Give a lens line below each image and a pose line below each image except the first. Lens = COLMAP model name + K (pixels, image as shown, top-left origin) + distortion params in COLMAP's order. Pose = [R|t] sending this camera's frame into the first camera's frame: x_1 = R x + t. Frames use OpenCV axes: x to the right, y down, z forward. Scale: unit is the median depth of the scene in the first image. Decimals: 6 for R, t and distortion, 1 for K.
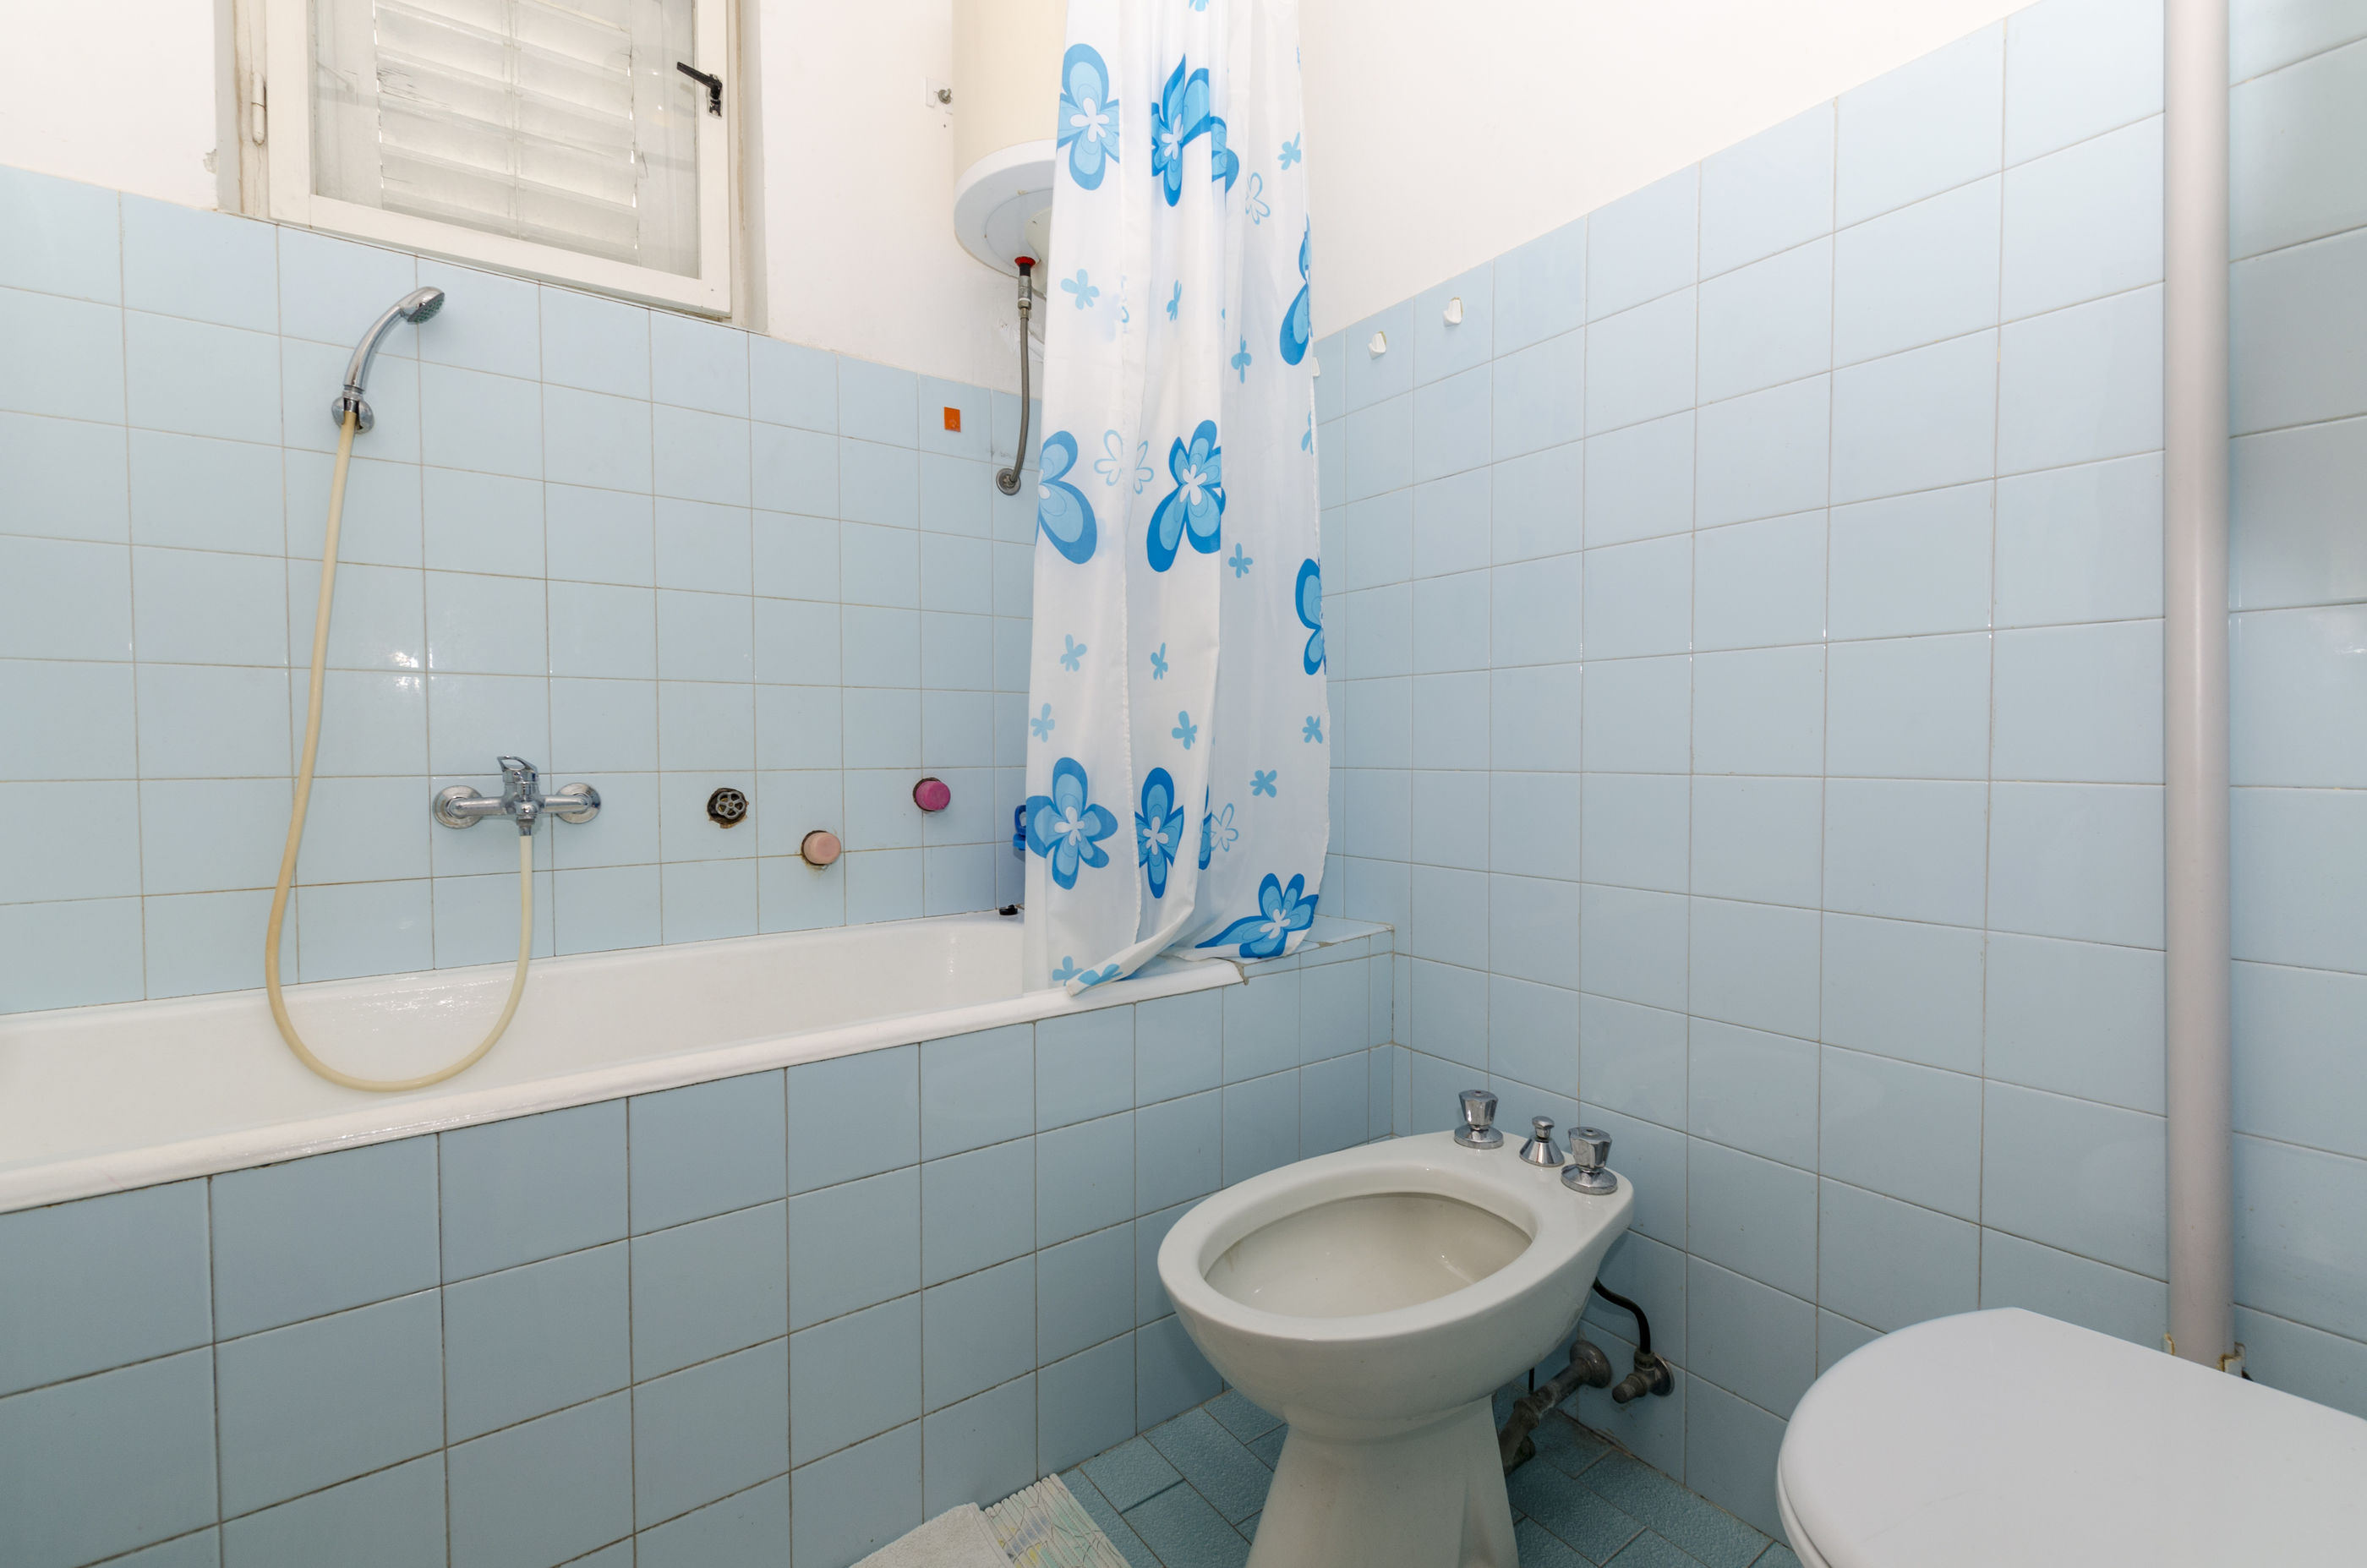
lens RADIAL K [[1034.6, 0, 1186.1], [0, 1034.6, 773.4], [0, 0, 1]] dist [0.012509, -0.000134]
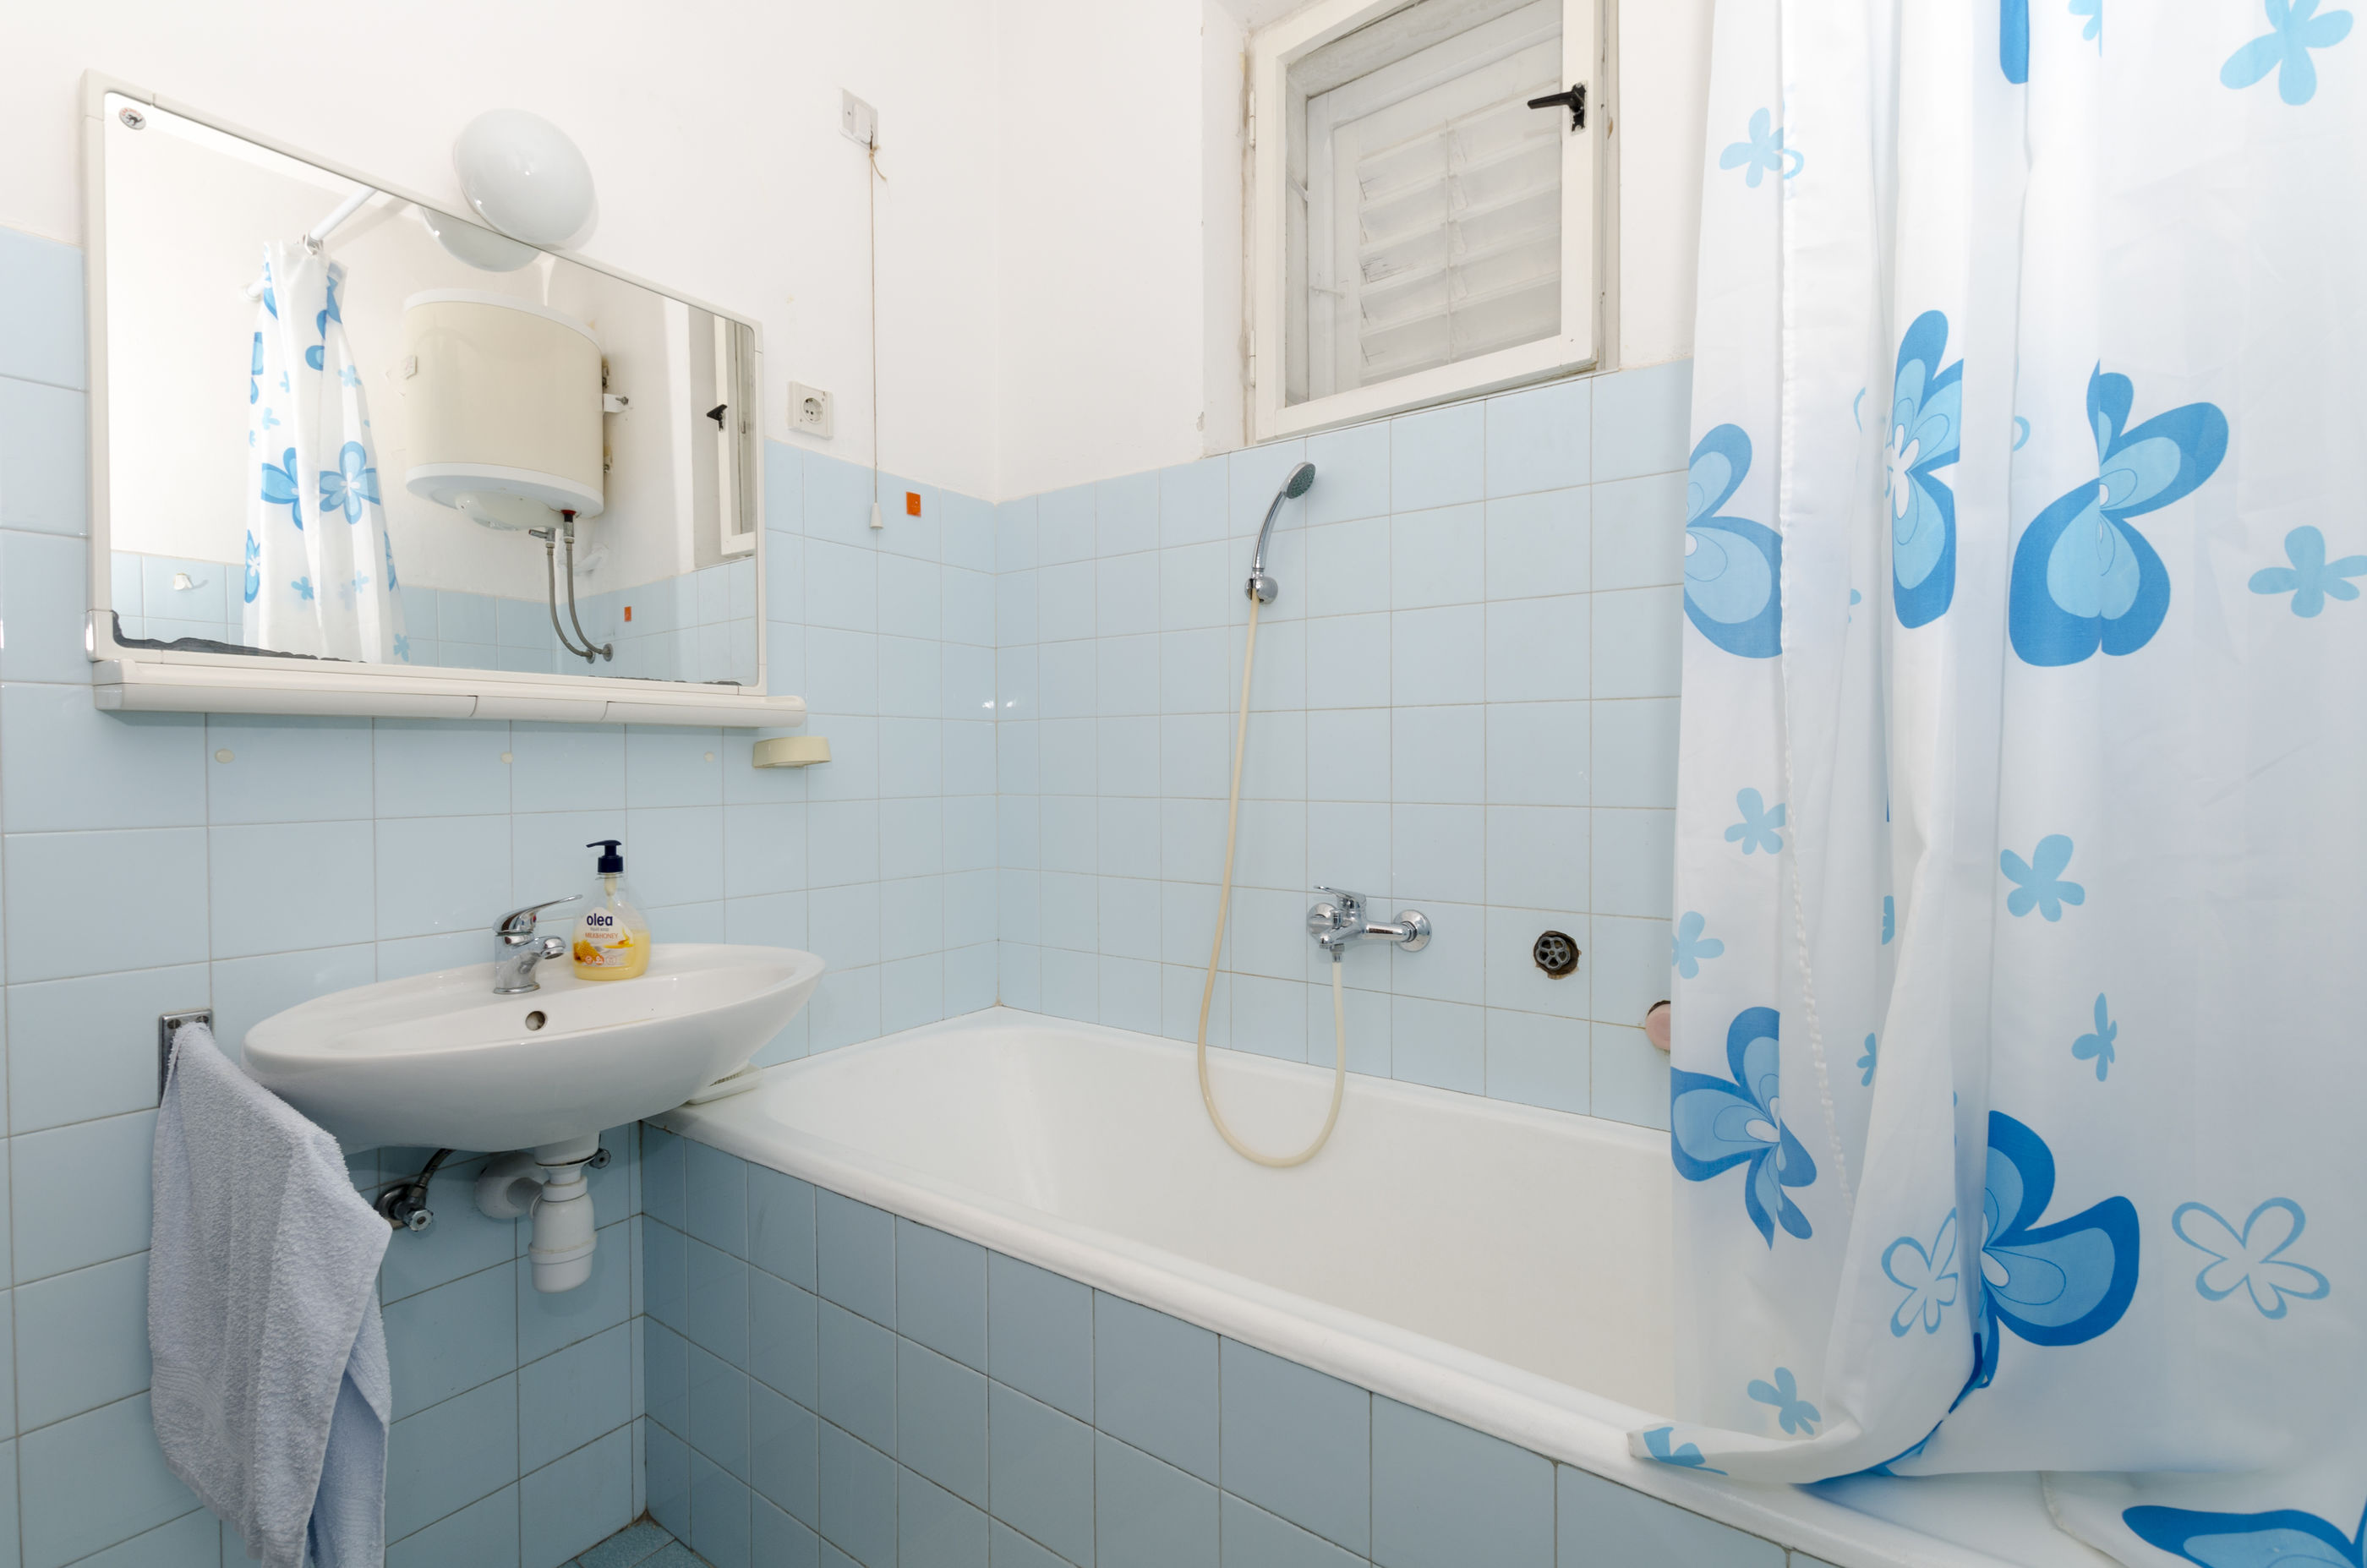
lens RADIAL K [[1034.6, 0, 1186.1], [0, 1034.6, 773.4], [0, 0, 1]] dist [0.012509, -0.000134]
pose [[0.319812, 0.013474, -0.947385, 0.314697], [-0.018713, 0.999794, 0.007902, -0.140763], [0.947296, 0.015201, 0.319998, 0.543364]]
